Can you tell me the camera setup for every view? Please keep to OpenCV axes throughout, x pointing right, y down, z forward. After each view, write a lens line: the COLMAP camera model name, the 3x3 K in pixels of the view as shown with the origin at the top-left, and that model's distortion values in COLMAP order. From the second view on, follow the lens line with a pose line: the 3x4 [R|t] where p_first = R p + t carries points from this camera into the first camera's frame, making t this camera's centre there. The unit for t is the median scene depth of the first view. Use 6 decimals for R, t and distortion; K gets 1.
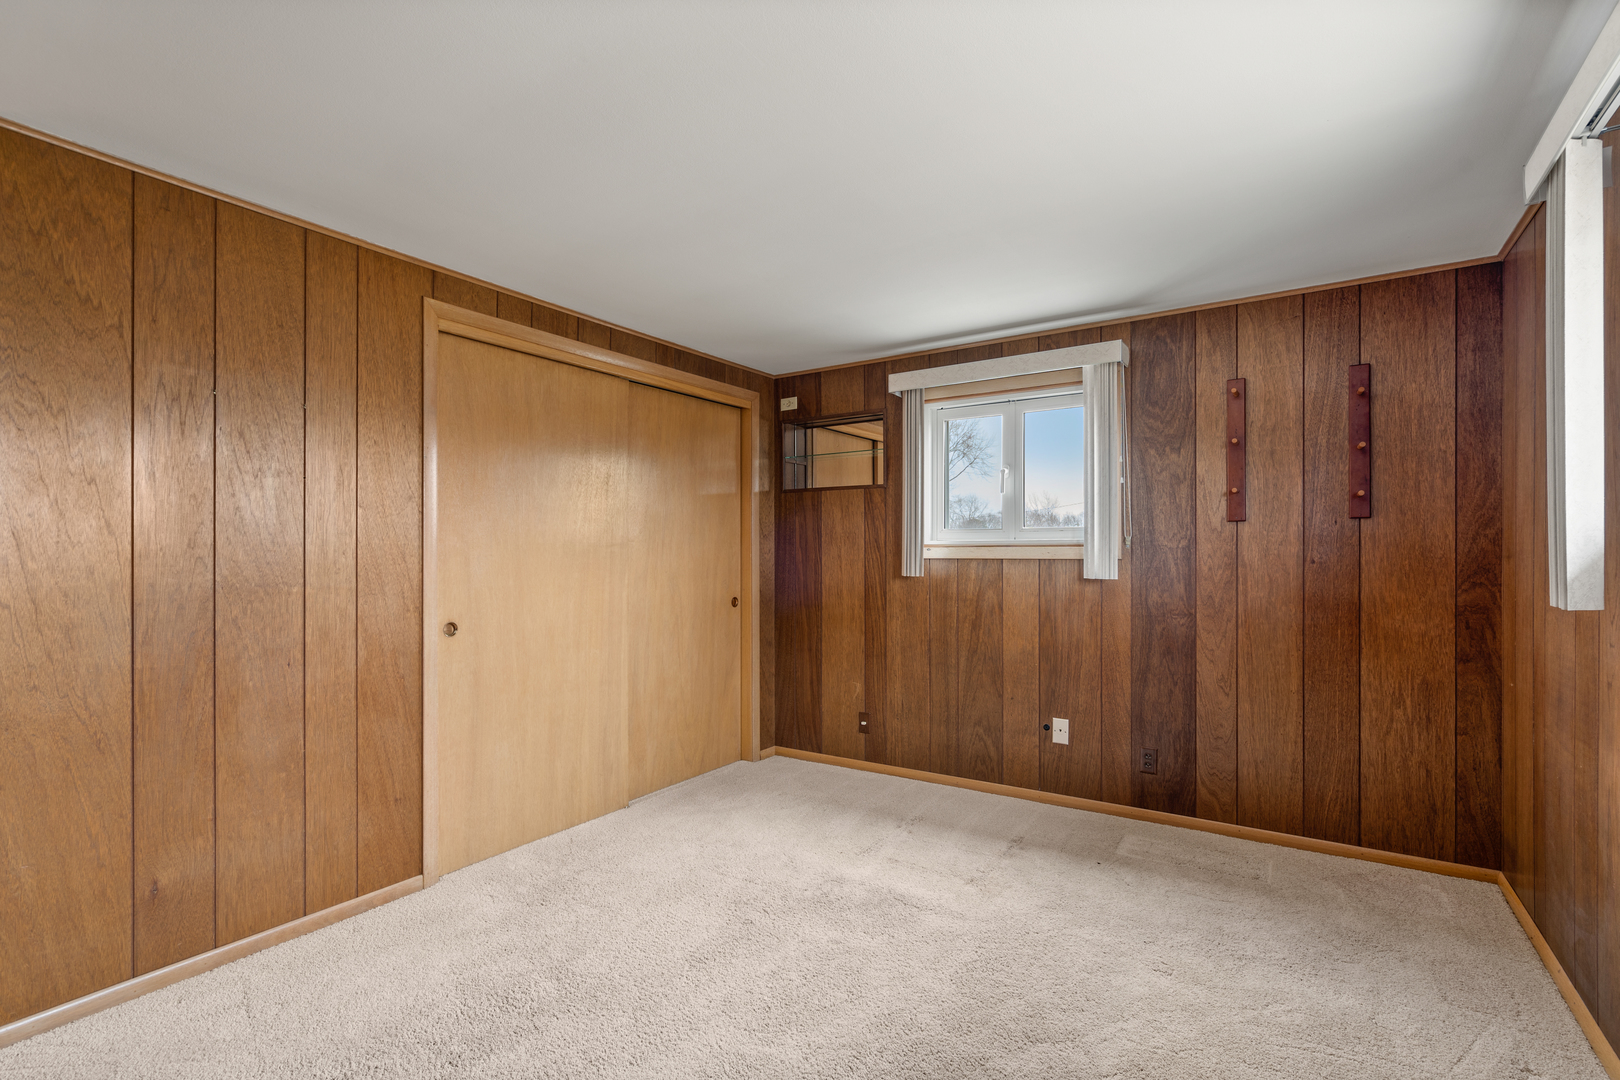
lens RADIAL K [[736.2, 0, 806.0], [0, 736.2, 553.7], [0, 0, 1]] dist [-0.004014, 0.000806]
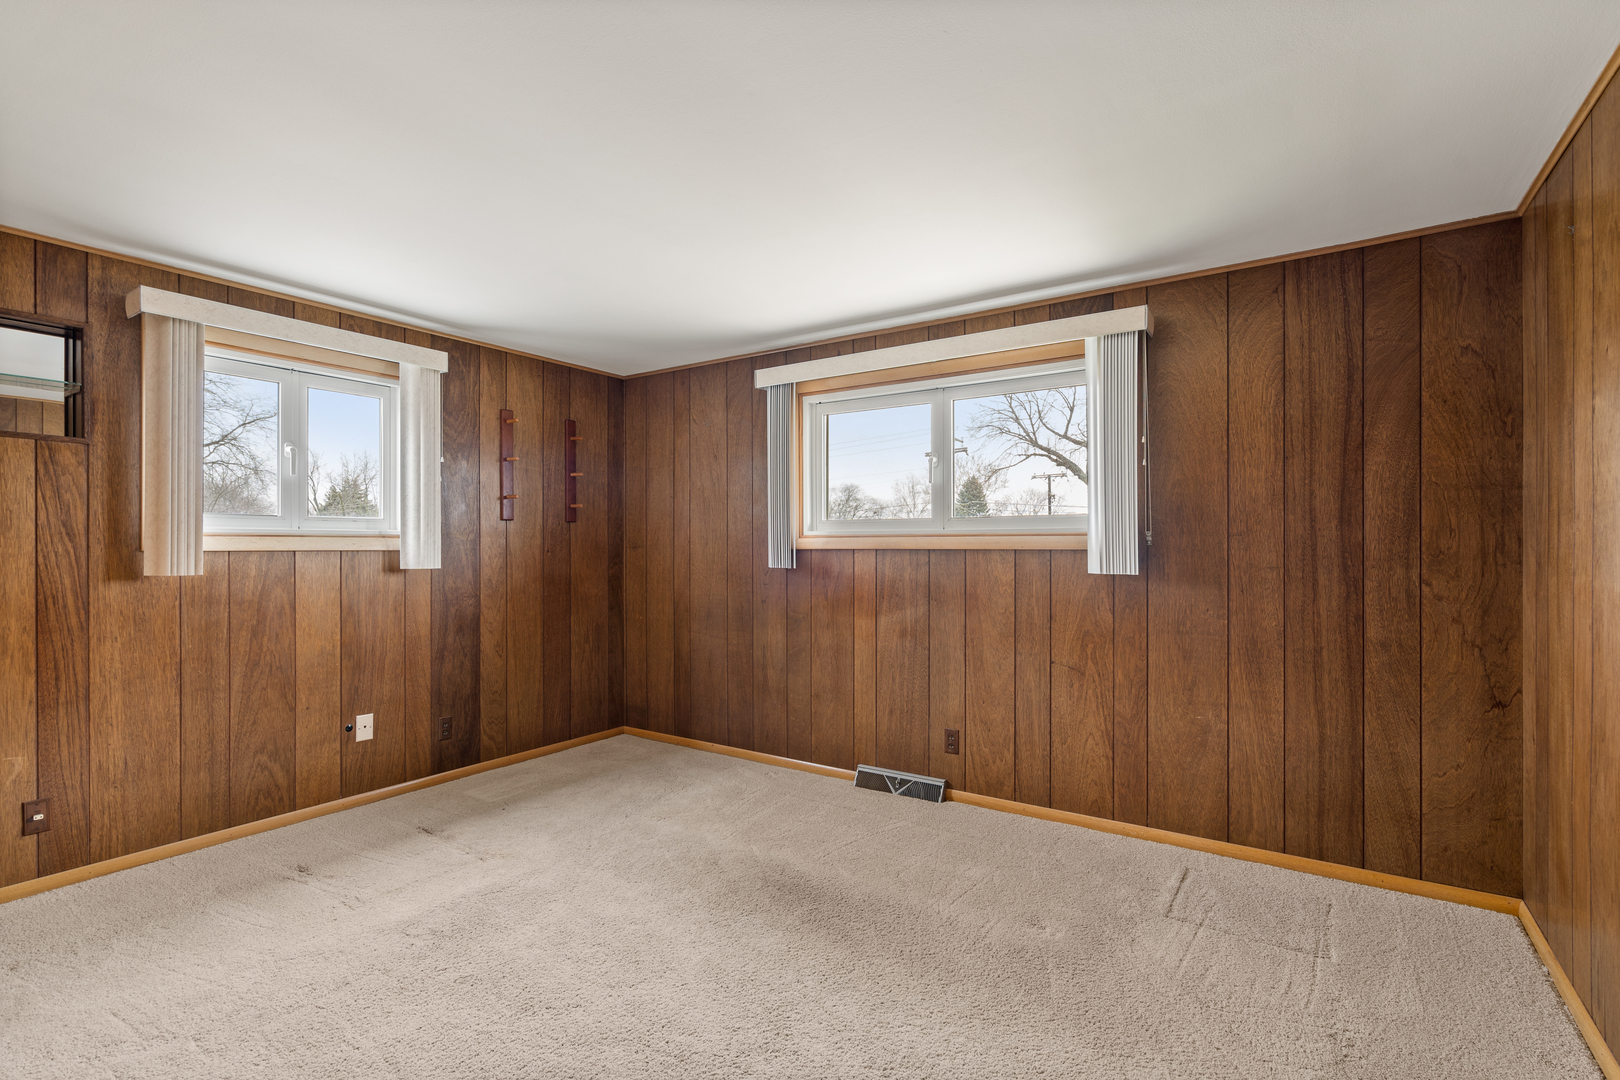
lens RADIAL K [[736.2, 0, 802.3], [0, 736.2, 546.2], [0, 0, 1]] dist [-0.004014, 0.000806]
pose [[0.030848, 0.004058, 0.999516, -0.624155], [0.003885, 0.999984, -0.004180, 0.008328], [-0.999517, 0.004013, 0.030832, 0.402384]]
